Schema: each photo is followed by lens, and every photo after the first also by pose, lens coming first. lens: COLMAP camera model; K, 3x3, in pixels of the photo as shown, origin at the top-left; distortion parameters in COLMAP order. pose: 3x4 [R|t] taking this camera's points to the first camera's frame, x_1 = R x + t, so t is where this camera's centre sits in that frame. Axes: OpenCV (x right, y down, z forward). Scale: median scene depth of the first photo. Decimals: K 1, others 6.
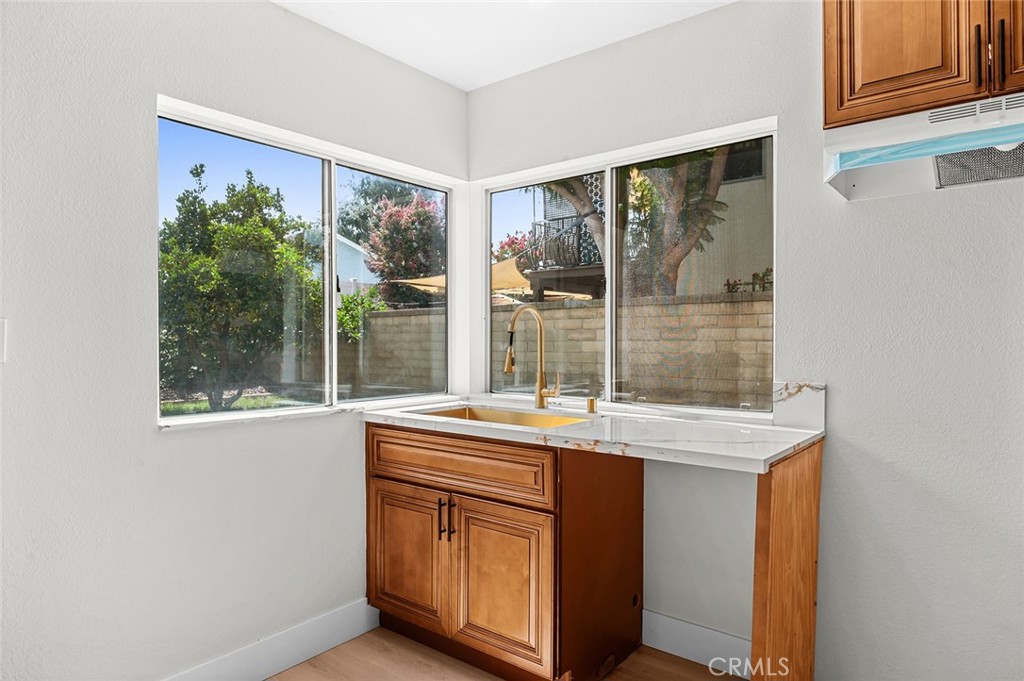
lens RADIAL K [[624.8, 0, 511.0], [0, 624.8, 338.6], [0, 0, 1]] dist [-0.005923, -0.001027]
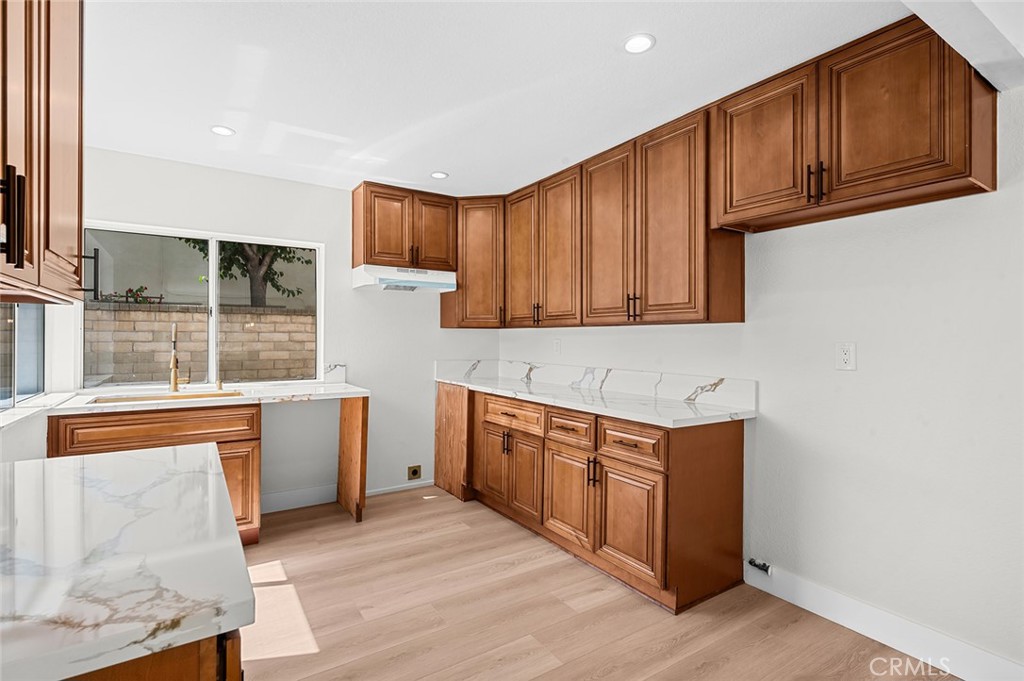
lens RADIAL K [[491.1, 0, 509.6], [0, 491.1, 338.7], [0, 0, 1]] dist [0.000251, 0.000044]
pose [[0.308763, 0.000085, 0.951139, -0.935486], [-0.006100, 0.999980, 0.001890, -0.026478], [-0.951119, -0.006385, 0.308757, -0.150315]]
